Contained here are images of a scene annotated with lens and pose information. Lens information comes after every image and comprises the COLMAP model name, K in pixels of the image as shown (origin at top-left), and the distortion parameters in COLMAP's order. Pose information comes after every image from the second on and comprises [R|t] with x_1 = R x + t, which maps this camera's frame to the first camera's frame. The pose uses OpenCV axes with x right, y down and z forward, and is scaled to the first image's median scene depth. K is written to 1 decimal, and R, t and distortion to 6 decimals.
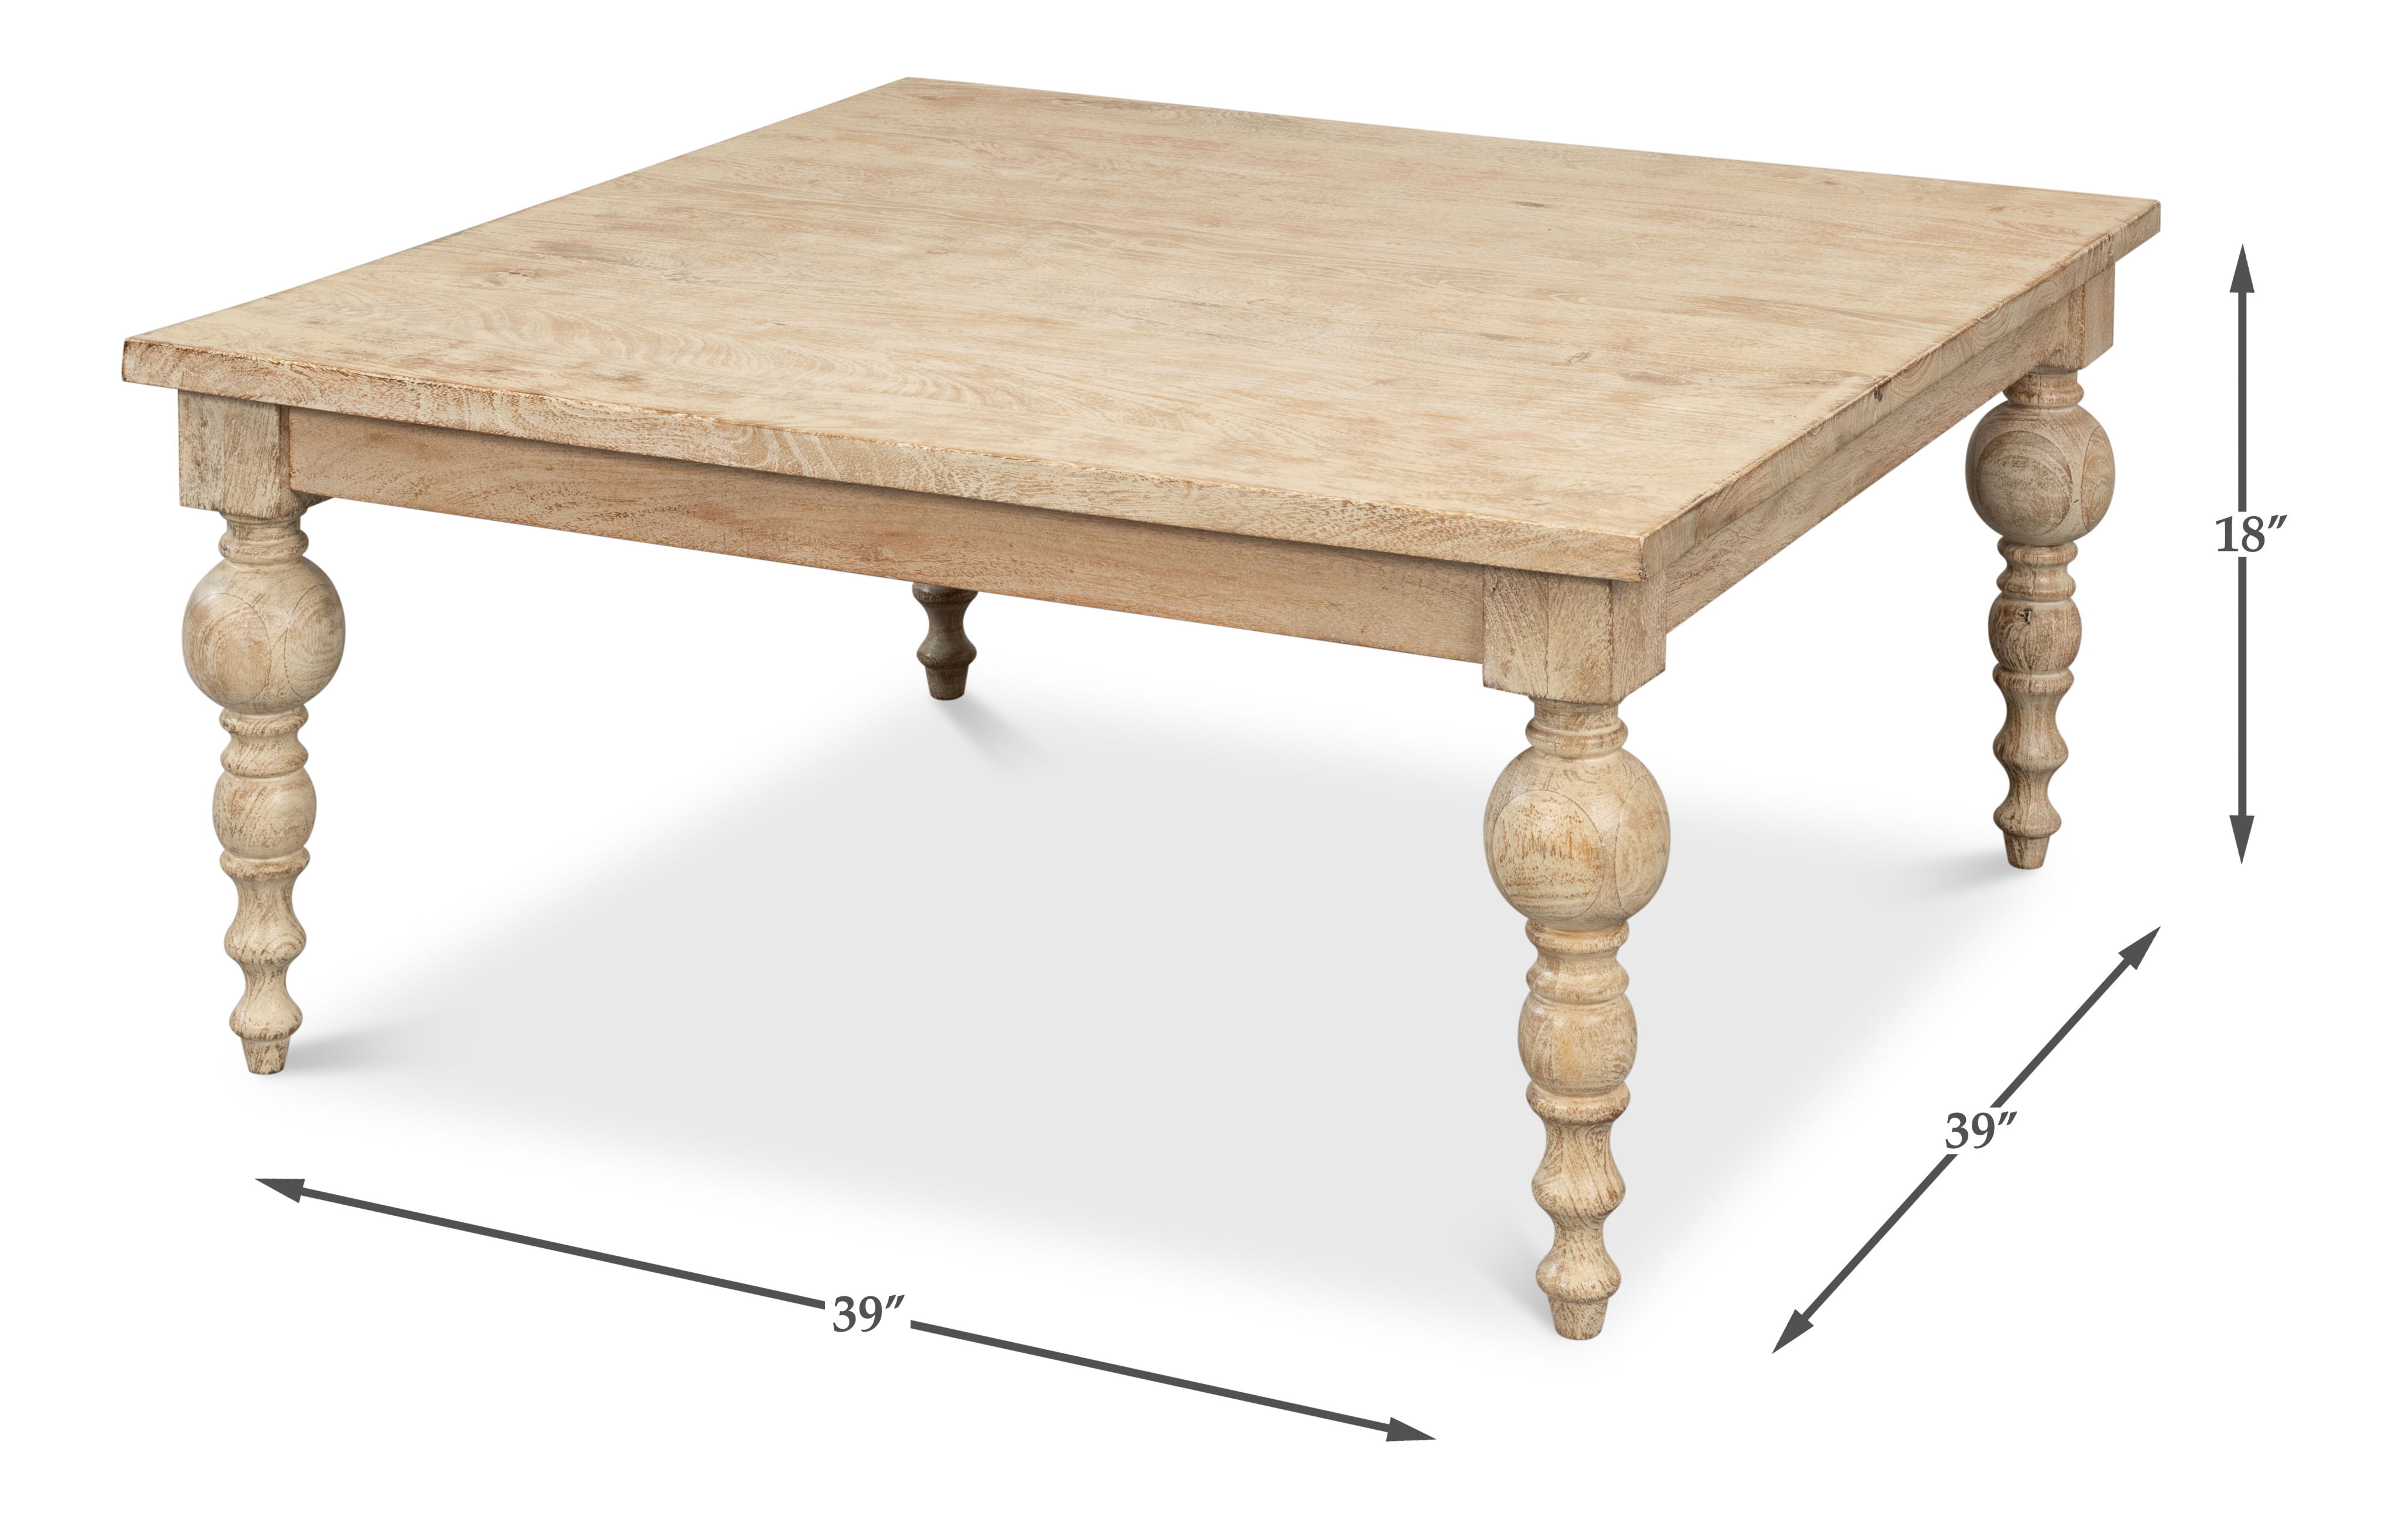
lens RADIAL K [[5554.6, 0, 1226.1], [0, 5554.6, 735.9], [0, 0, 1]] dist [-0.326392, 0.000000]
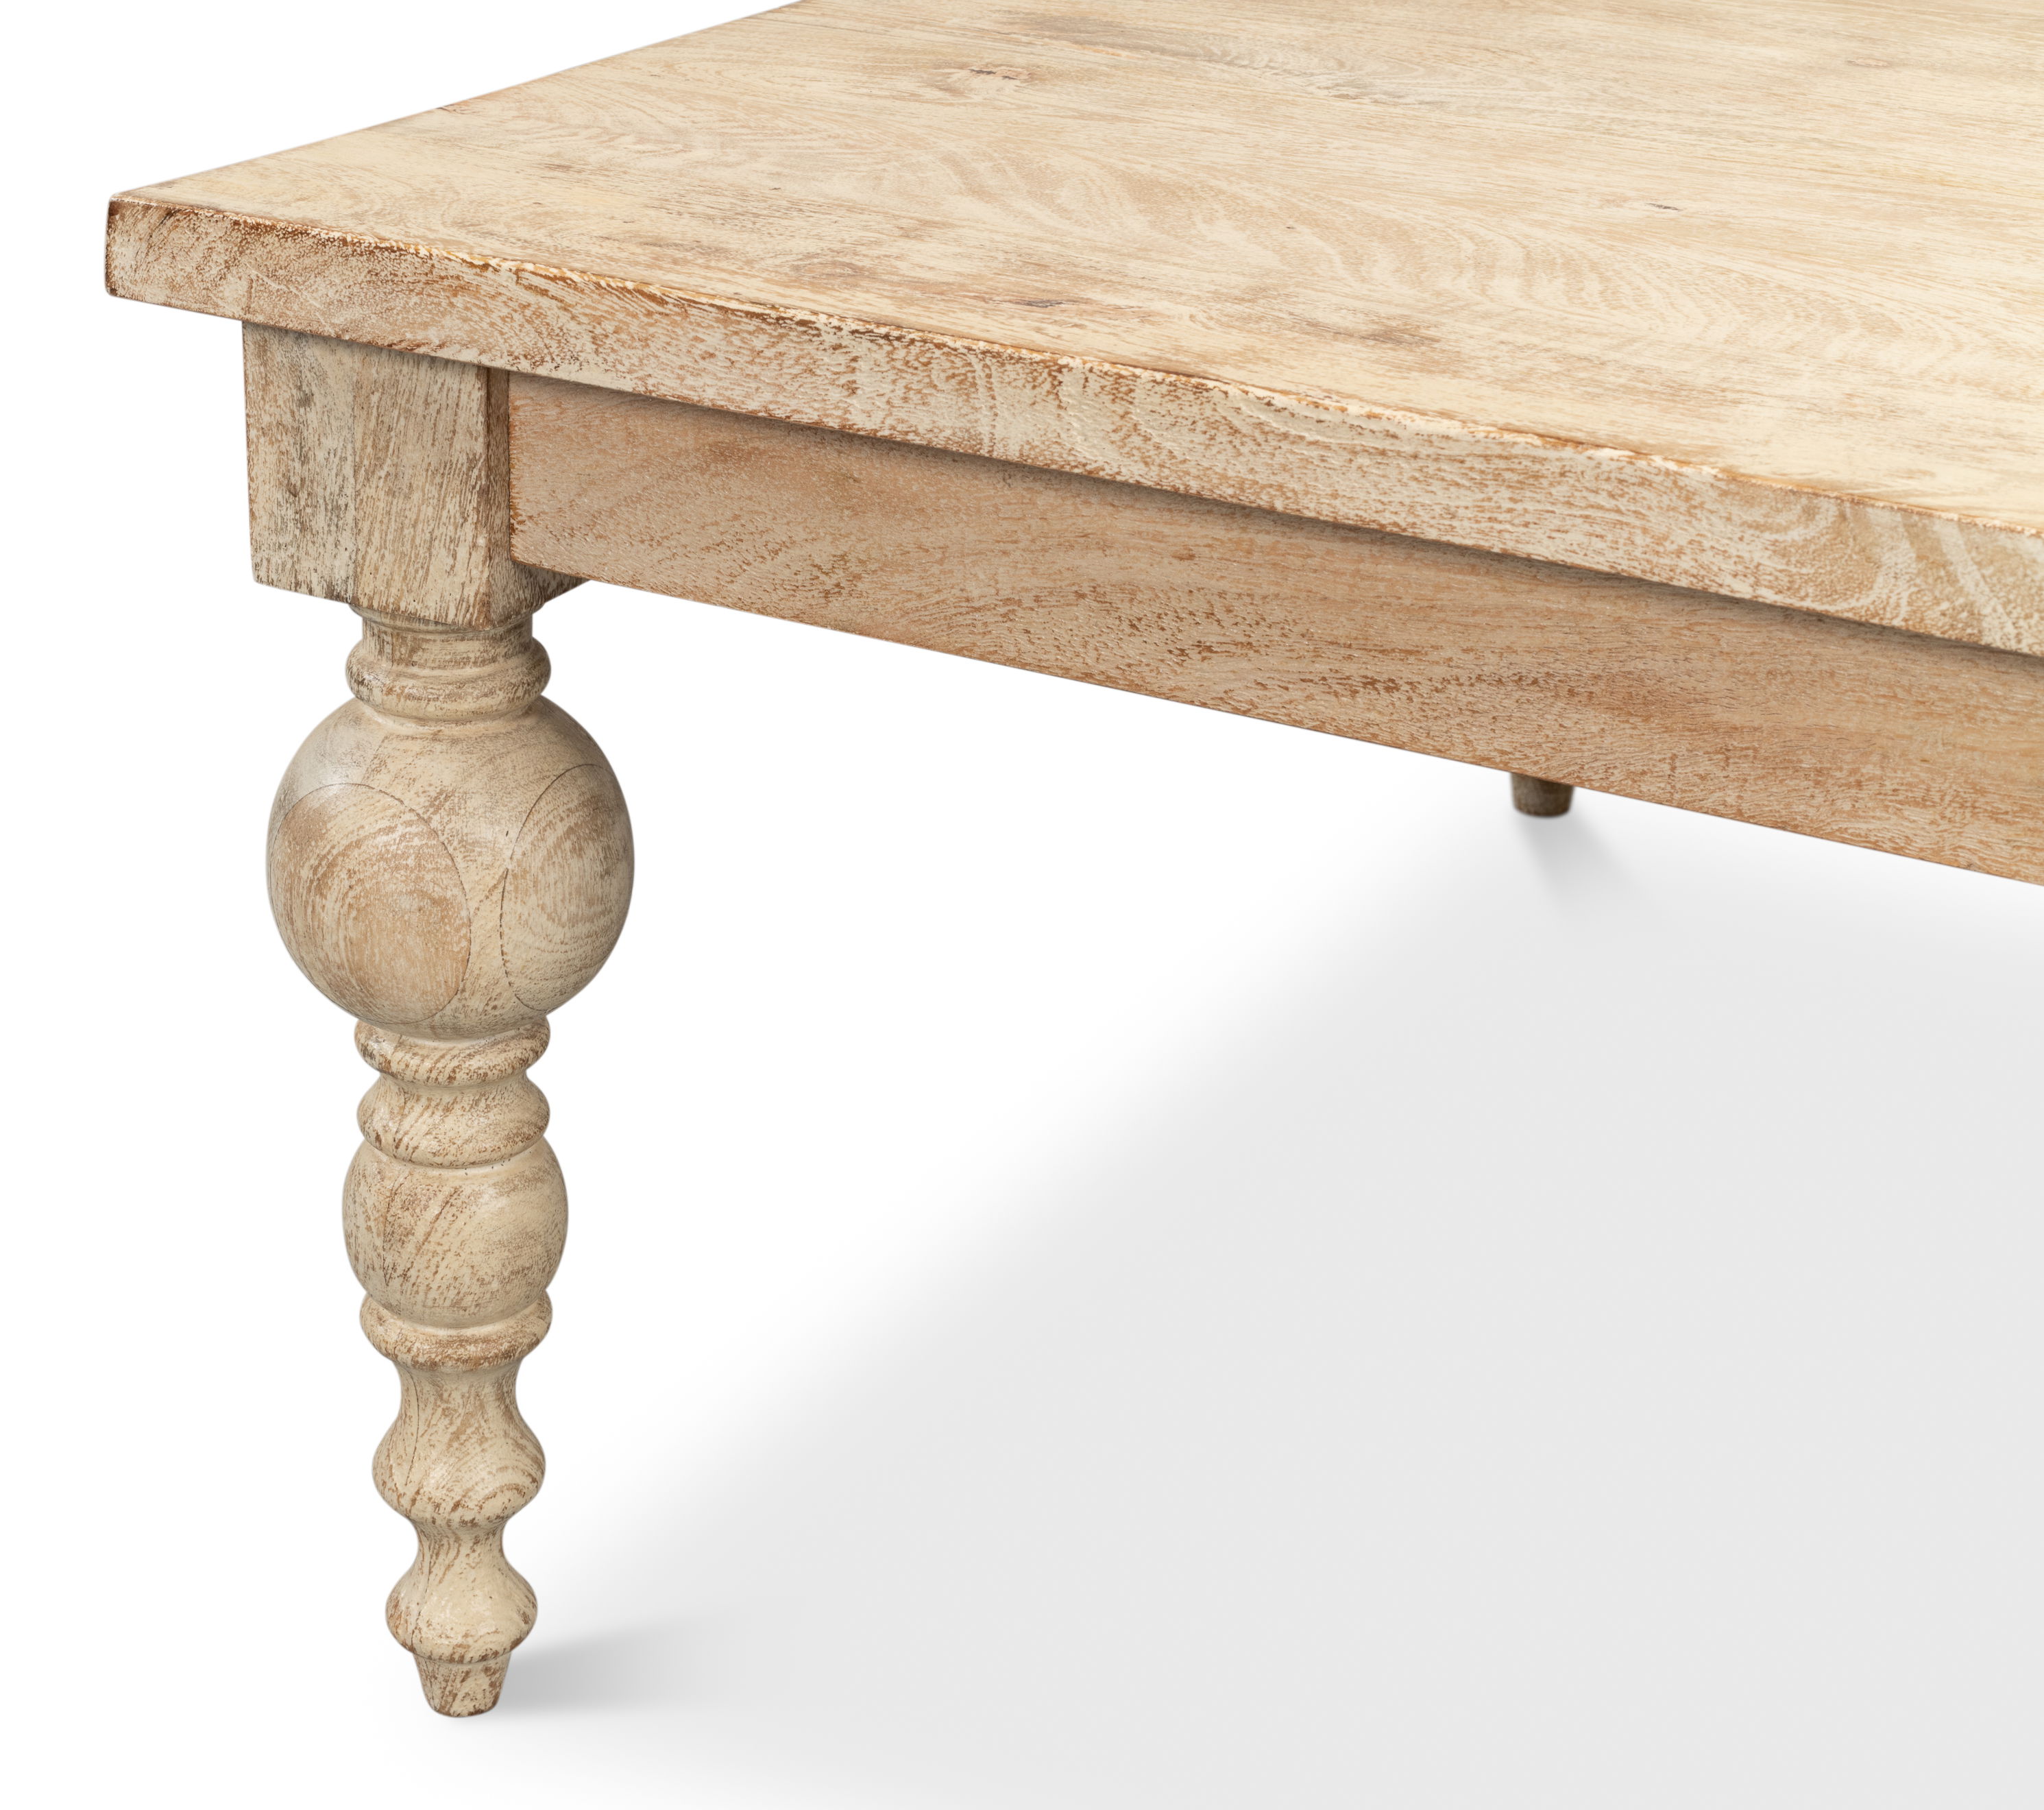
lens RADIAL K [[3561.1, 0, 1080.7], [0, 3561.1, 804.7], [0, 0, 1]] dist [-0.154354, 0.000000]
pose [[0.999771, 0.020745, -0.005202, -0.126267], [-0.020097, 0.994443, 0.103341, -0.055856], [0.007317, -0.103213, 0.994632, 0.736276]]
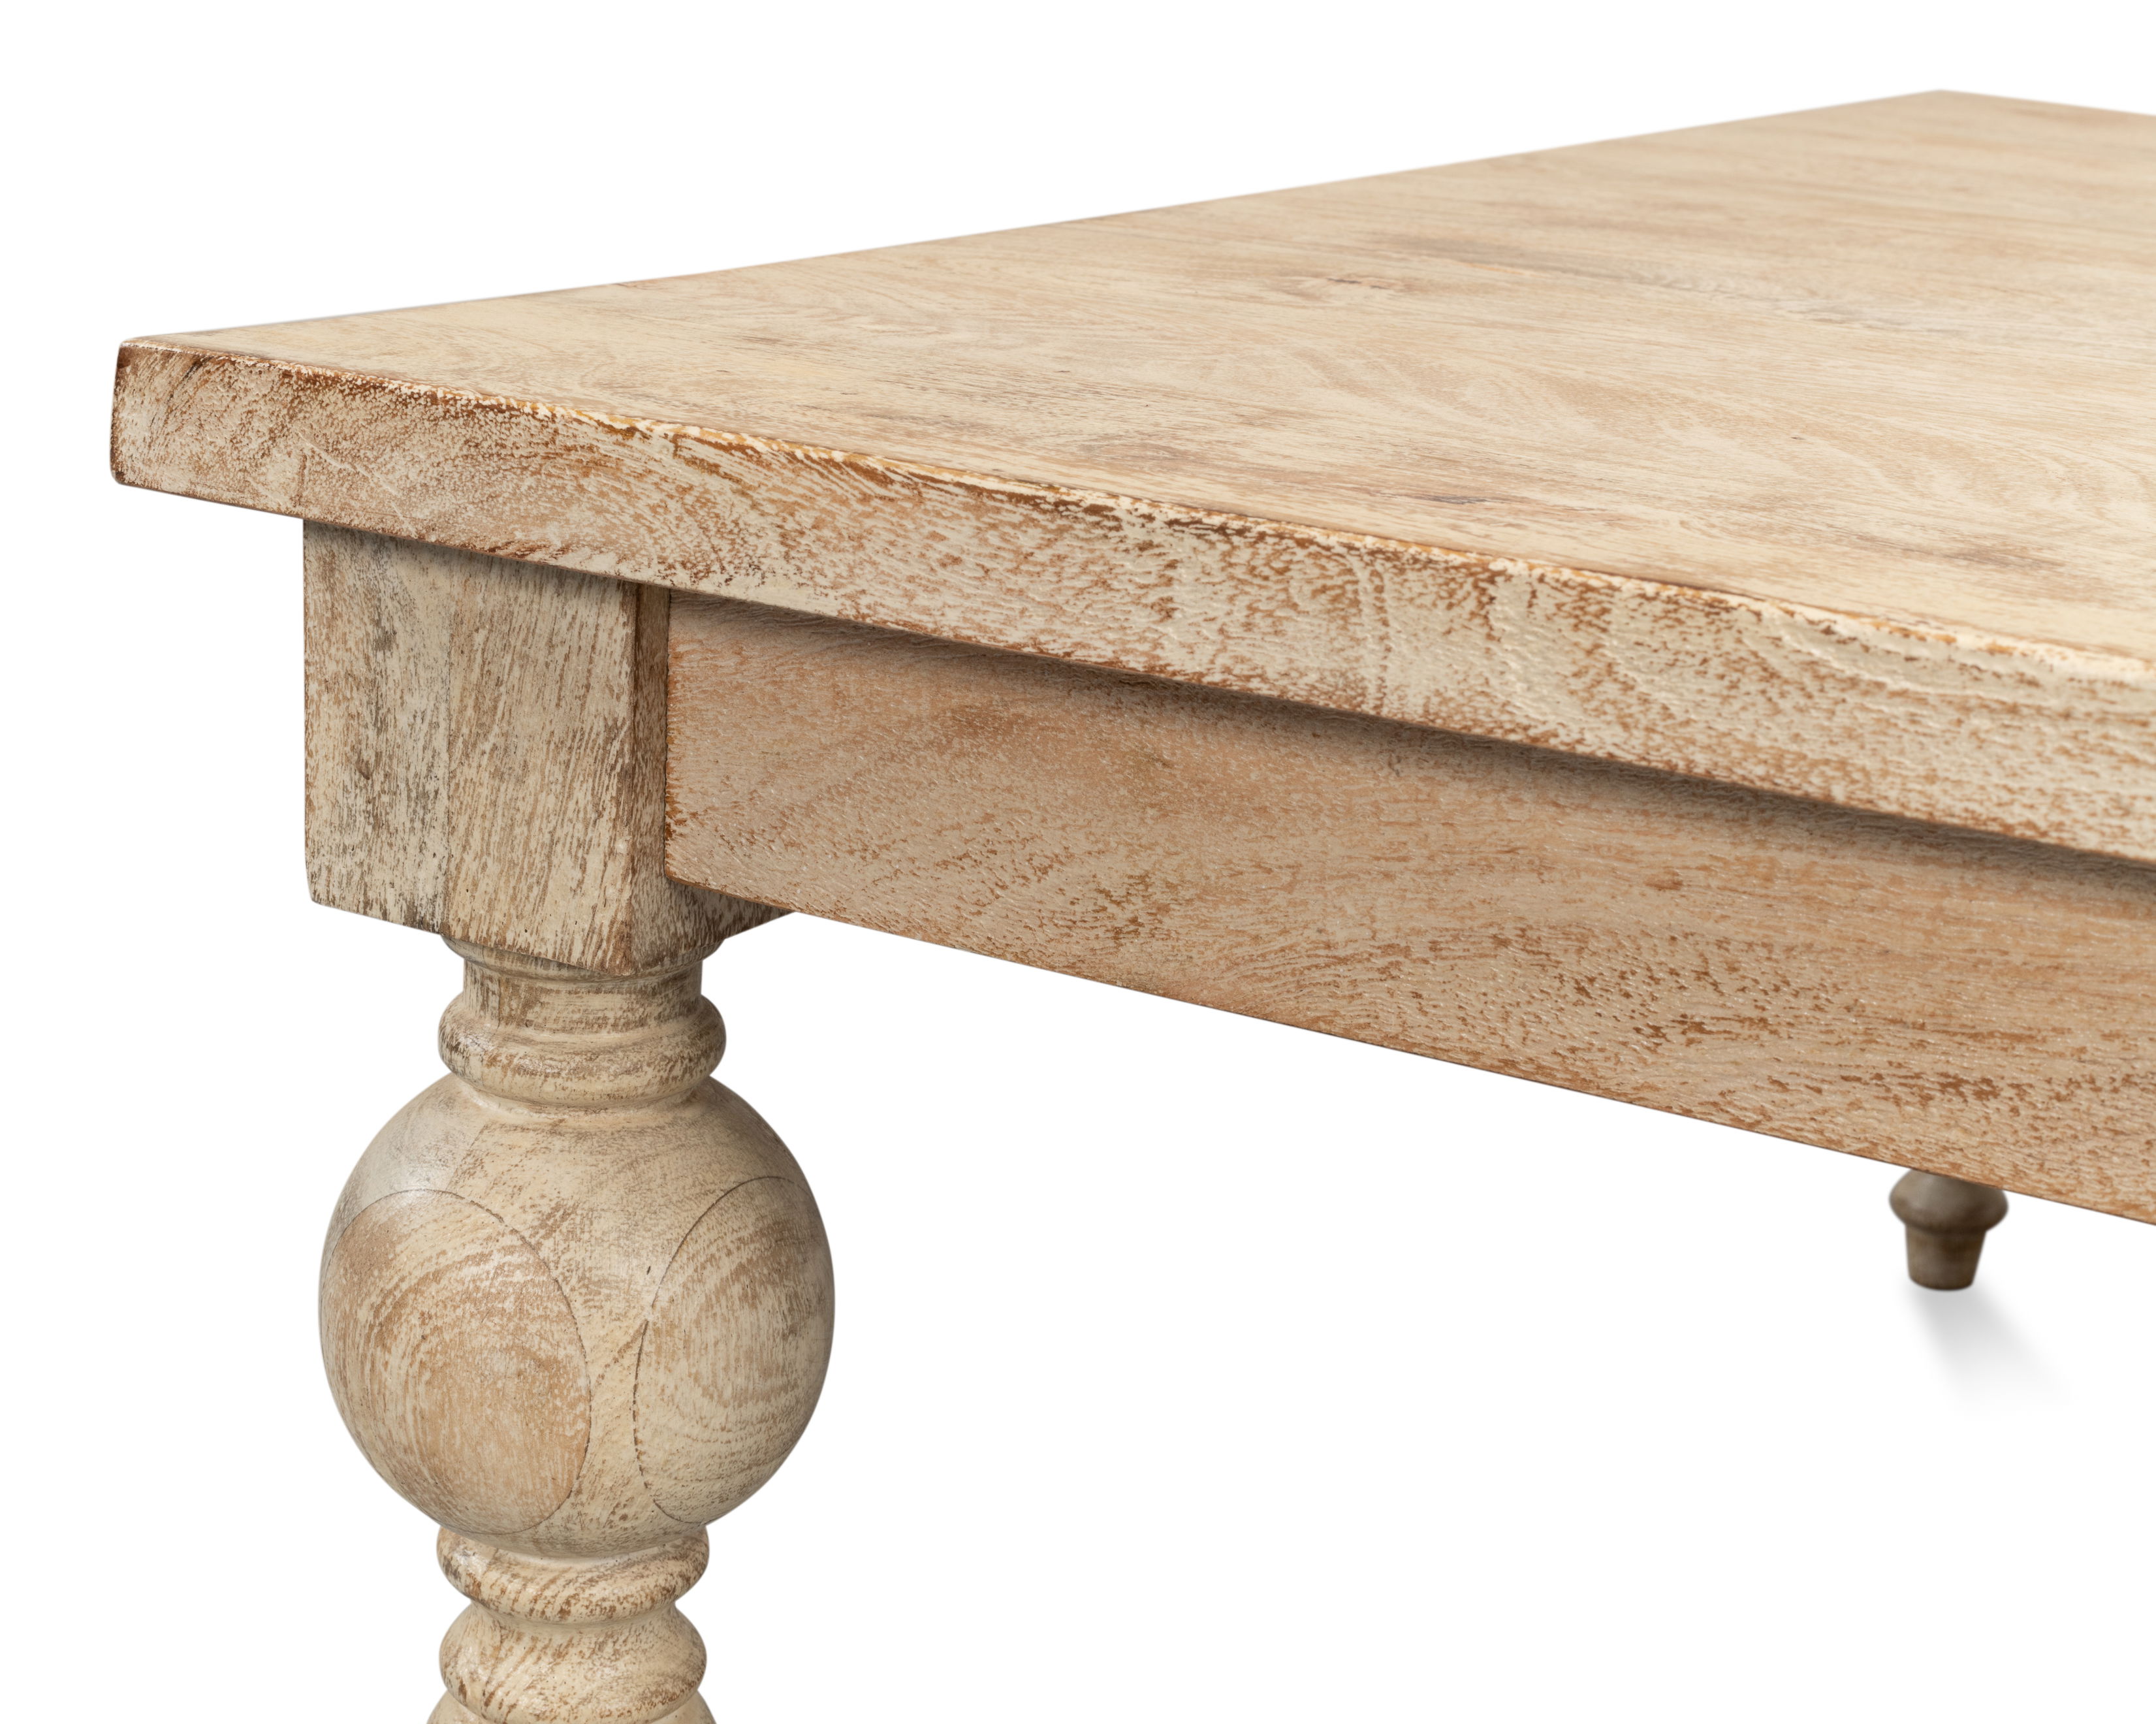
lens RADIAL K [[3678.4, 0, 1065.8], [0, 3678.4, 907.7], [0, 0, 1]] dist [-0.148510, 0.000000]
pose [[0.994532, 0.048737, -0.092367, -0.132401], [-0.047769, 0.998778, 0.012672, -0.047291], [0.092872, -0.008191, 0.995644, 0.816259]]
